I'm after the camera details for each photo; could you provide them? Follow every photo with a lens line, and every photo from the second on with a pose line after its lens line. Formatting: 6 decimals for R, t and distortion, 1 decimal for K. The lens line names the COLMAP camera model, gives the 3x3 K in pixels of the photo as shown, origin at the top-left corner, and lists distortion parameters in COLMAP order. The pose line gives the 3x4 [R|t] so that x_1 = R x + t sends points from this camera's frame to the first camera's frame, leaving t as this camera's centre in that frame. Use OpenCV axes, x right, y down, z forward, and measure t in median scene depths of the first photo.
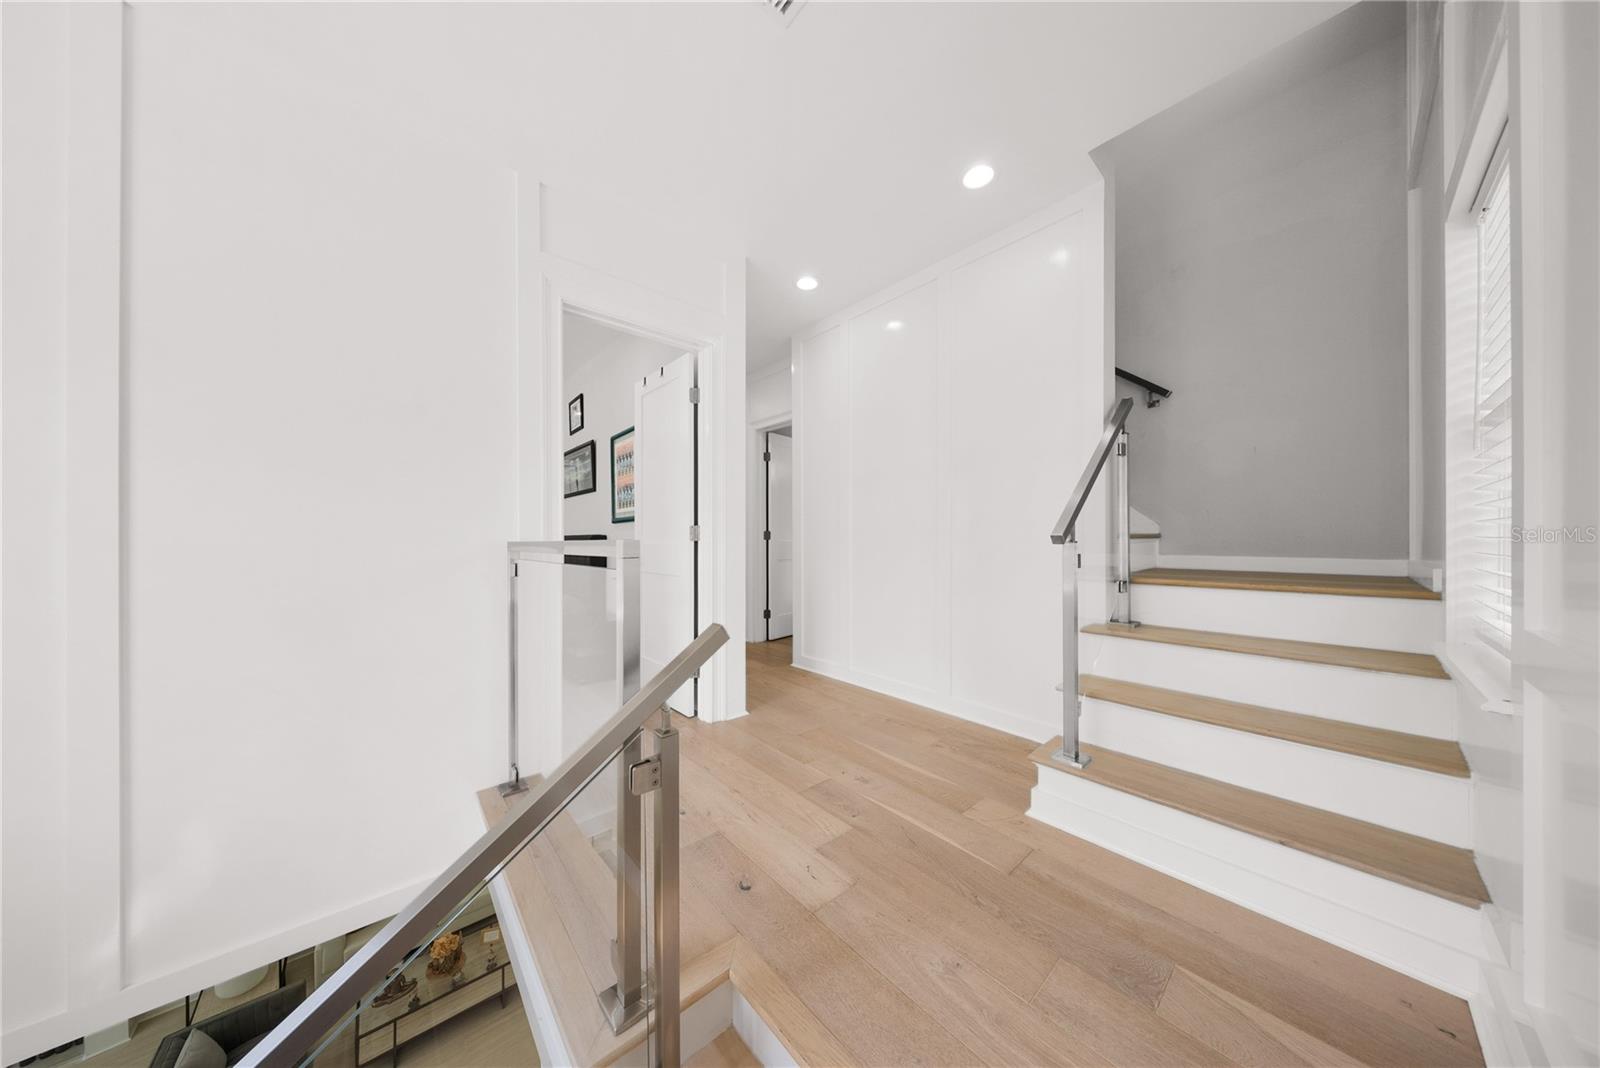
lens RADIAL K [[473.0, 0, 798.5], [0, 473.0, 538.1], [0, 0, 1]] dist [0.002193, 0.000014]
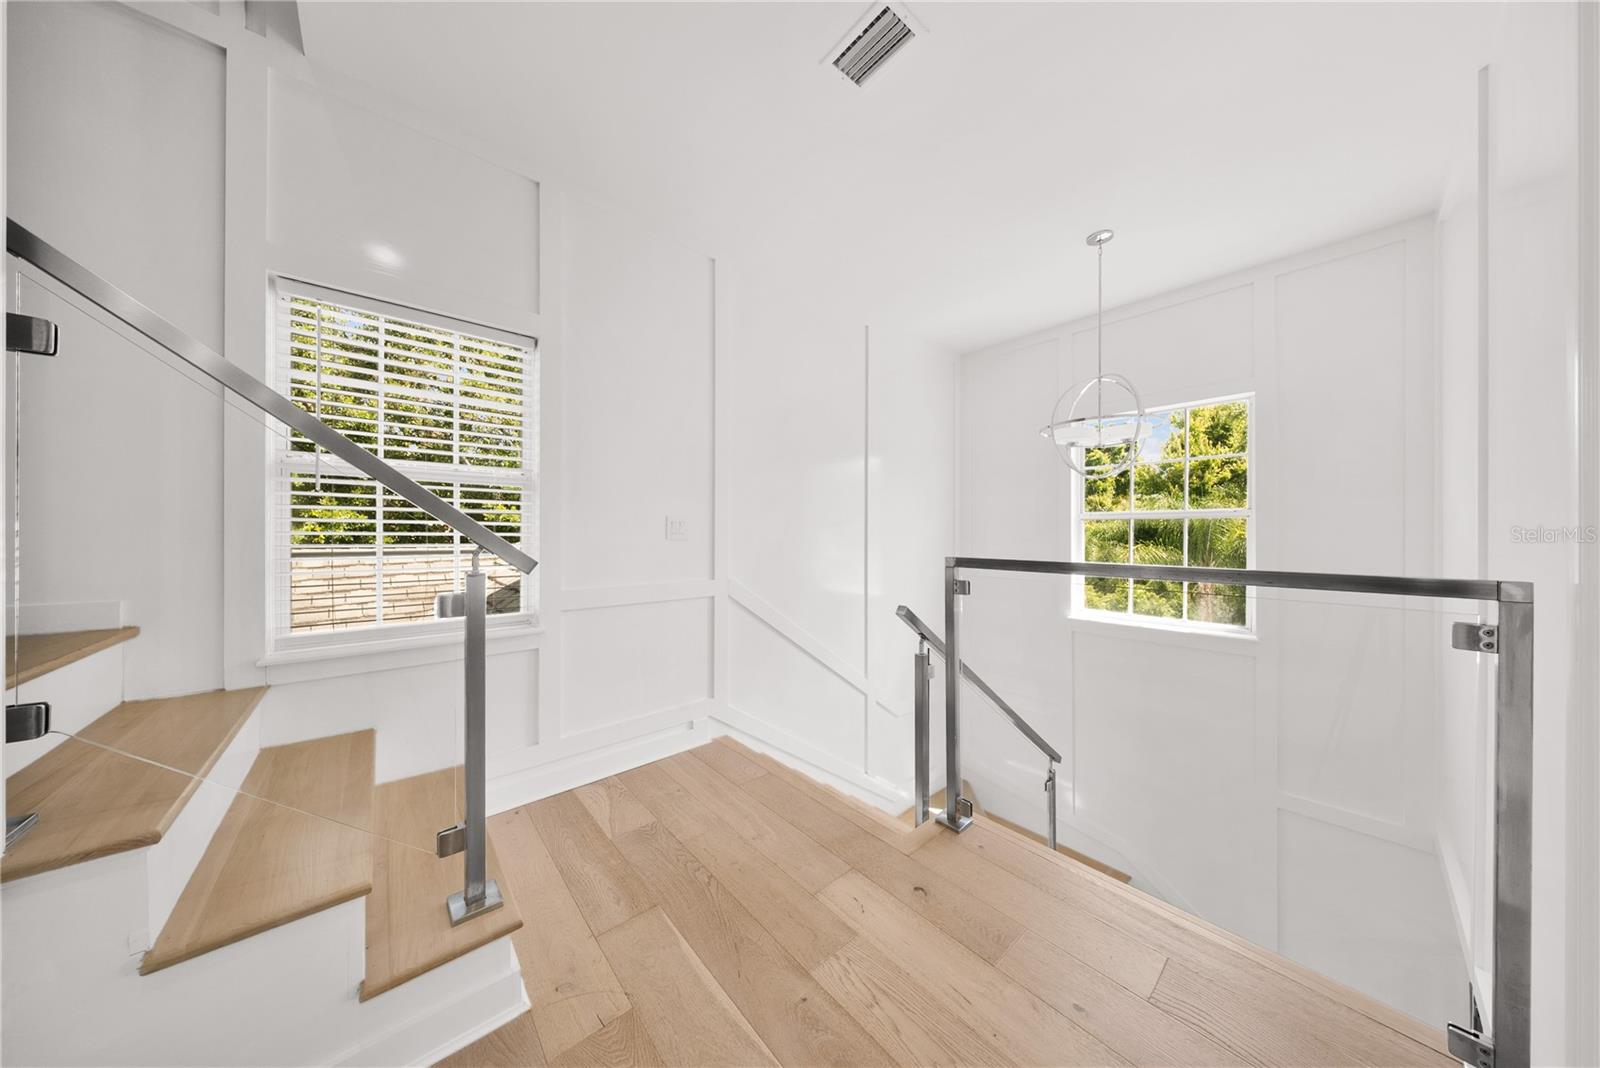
lens RADIAL K [[473.0, 0, 800.1], [0, 473.0, 535.8], [0, 0, 1]] dist [0.002193, 0.000014]
pose [[-0.999994, 0.003326, 0.001167, 0.140270], [0.003326, 0.999994, -0.000400, -0.051040], [-0.001168, -0.000396, -0.999999, 1.916589]]
